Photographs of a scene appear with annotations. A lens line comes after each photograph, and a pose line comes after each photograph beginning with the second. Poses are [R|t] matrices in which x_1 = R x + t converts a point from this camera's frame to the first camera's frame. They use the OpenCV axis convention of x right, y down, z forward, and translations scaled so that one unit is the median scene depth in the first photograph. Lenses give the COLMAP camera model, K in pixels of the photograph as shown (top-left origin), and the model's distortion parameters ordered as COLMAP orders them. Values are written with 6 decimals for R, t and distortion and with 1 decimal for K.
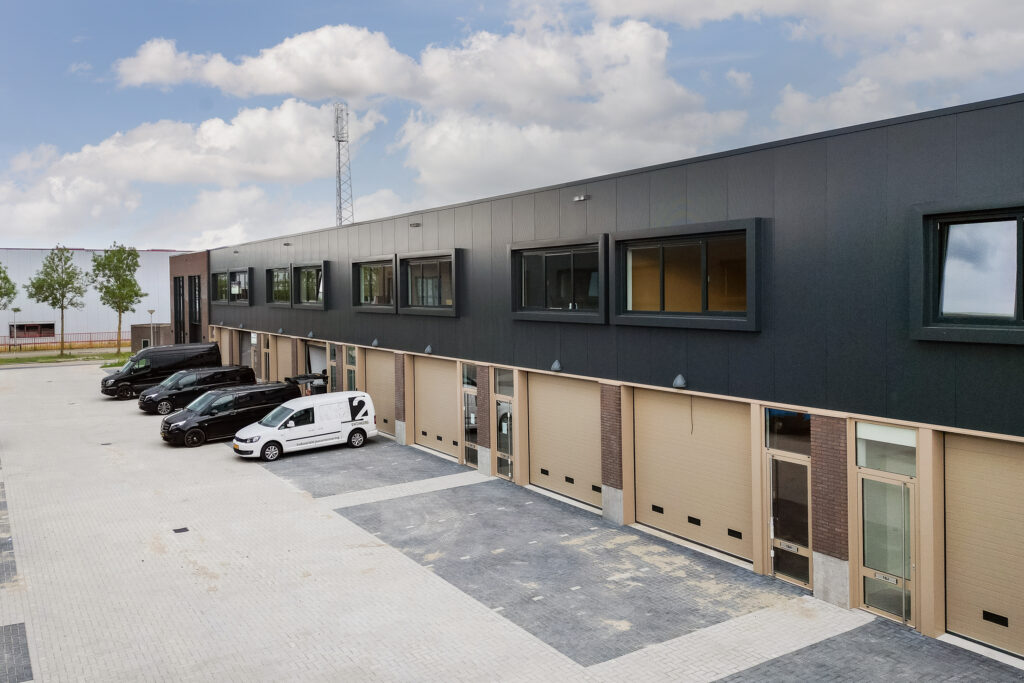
lens RADIAL K [[805.2, 0, 466.4], [0, 805.2, 303.1], [0, 0, 1]] dist [0.087792, -0.089670]
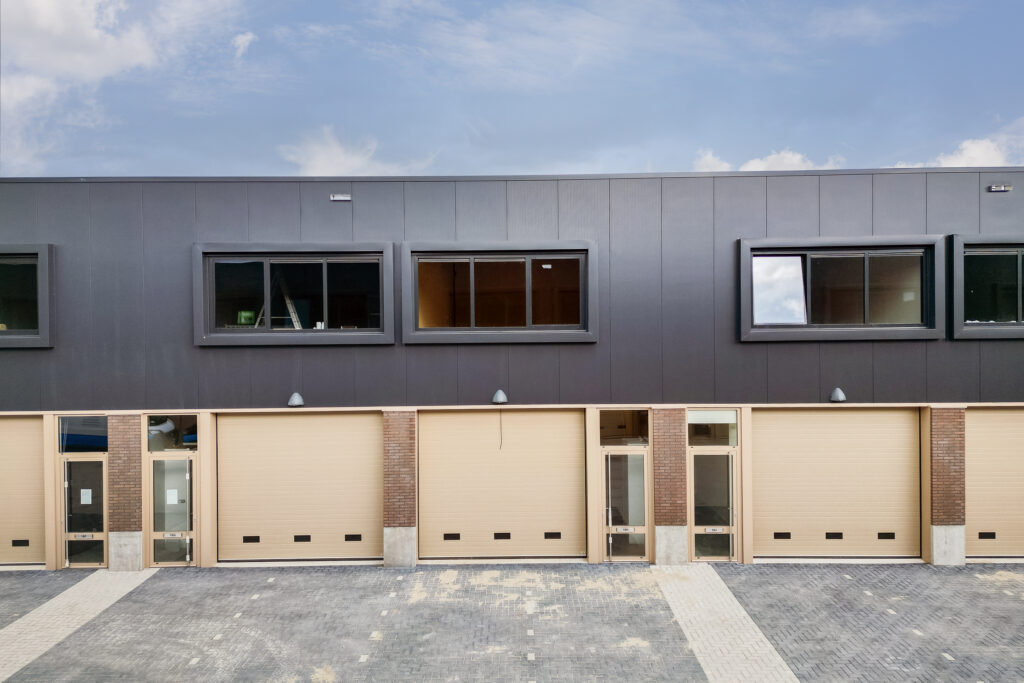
lens RADIAL K [[735.2, 0, 514.7], [0, 735.2, 334.9], [0, 0, 1]] dist [0.080561, -0.070003]
pose [[0.519810, 0.001053, 0.854281, -0.479575], [0.020099, 0.999707, -0.013462, 0.031595], [-0.854046, 0.024167, 0.519636, 0.498067]]
